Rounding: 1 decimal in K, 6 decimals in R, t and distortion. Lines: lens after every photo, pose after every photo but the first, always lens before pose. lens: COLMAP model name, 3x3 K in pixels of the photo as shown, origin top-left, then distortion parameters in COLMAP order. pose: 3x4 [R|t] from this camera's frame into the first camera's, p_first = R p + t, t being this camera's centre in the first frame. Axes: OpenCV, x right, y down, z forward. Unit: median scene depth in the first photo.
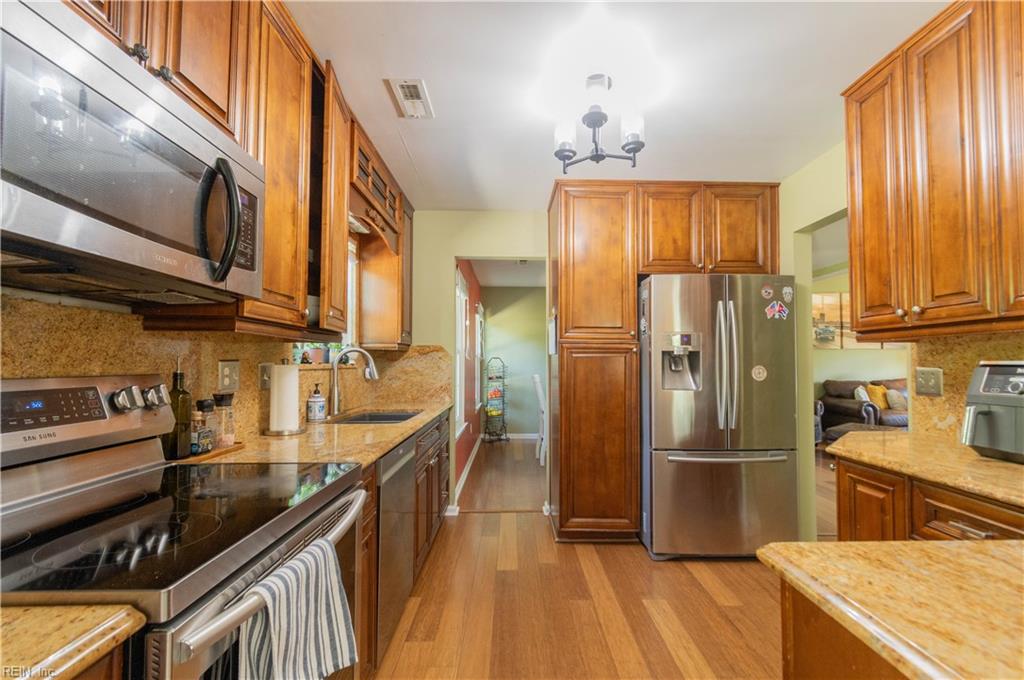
lens RADIAL K [[454.4, 0, 517.3], [0, 454.4, 352.0], [0, 0, 1]] dist [0.001894, 0.000165]
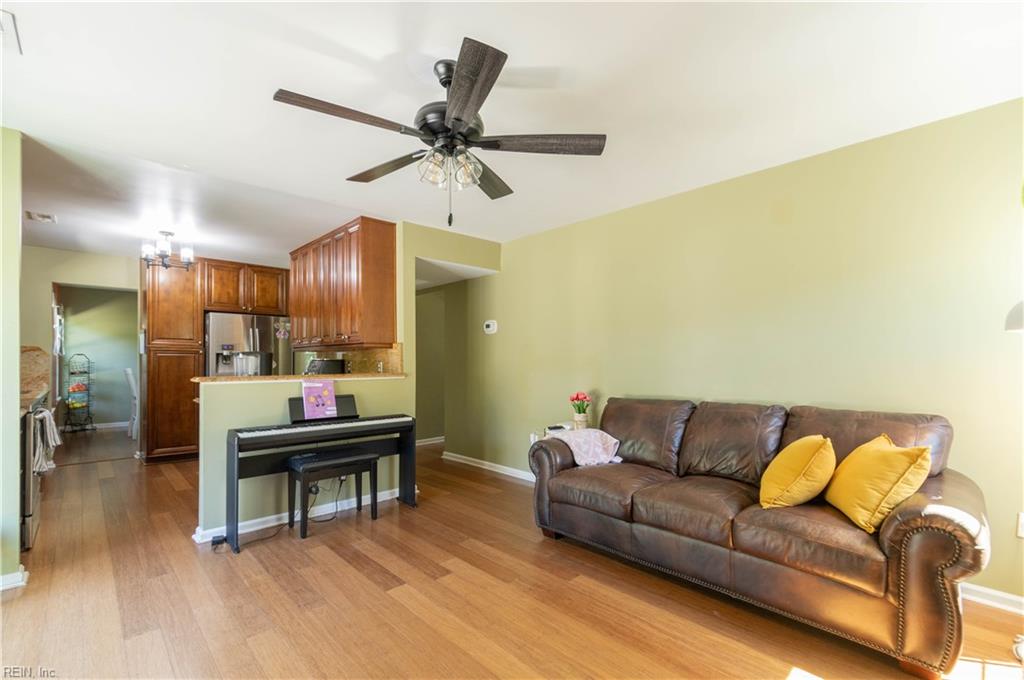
lens RADIAL K [[459.9, 0, 527.2], [0, 459.9, 359.1], [0, 0, 1]] dist [-0.000846, -0.000387]
pose [[0.726674, 0.002535, 0.686978, -0.050611], [-0.018408, 0.999706, 0.015782, -0.027274], [-0.686736, -0.024114, 0.726507, -1.122501]]
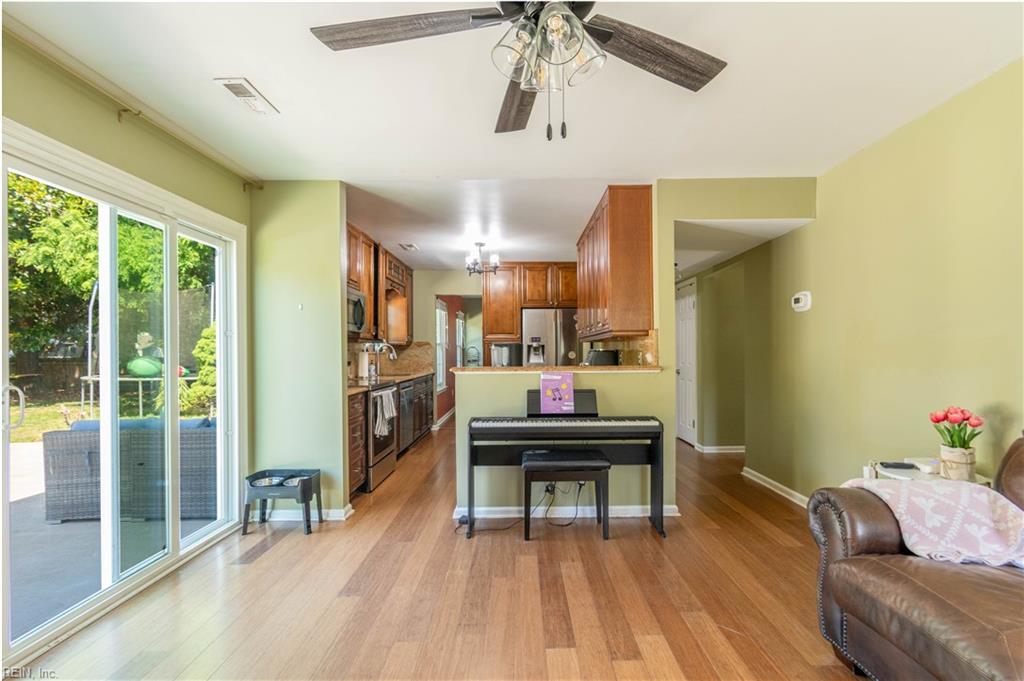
lens RADIAL K [[454.4, 0, 517.3], [0, 454.4, 352.5], [0, 0, 1]] dist [0.001894, 0.000165]
pose [[0.999778, -0.005880, -0.020212, 0.269110], [0.006459, 0.999567, 0.028715, -0.024053], [0.020035, -0.028839, 0.999383, -0.997146]]
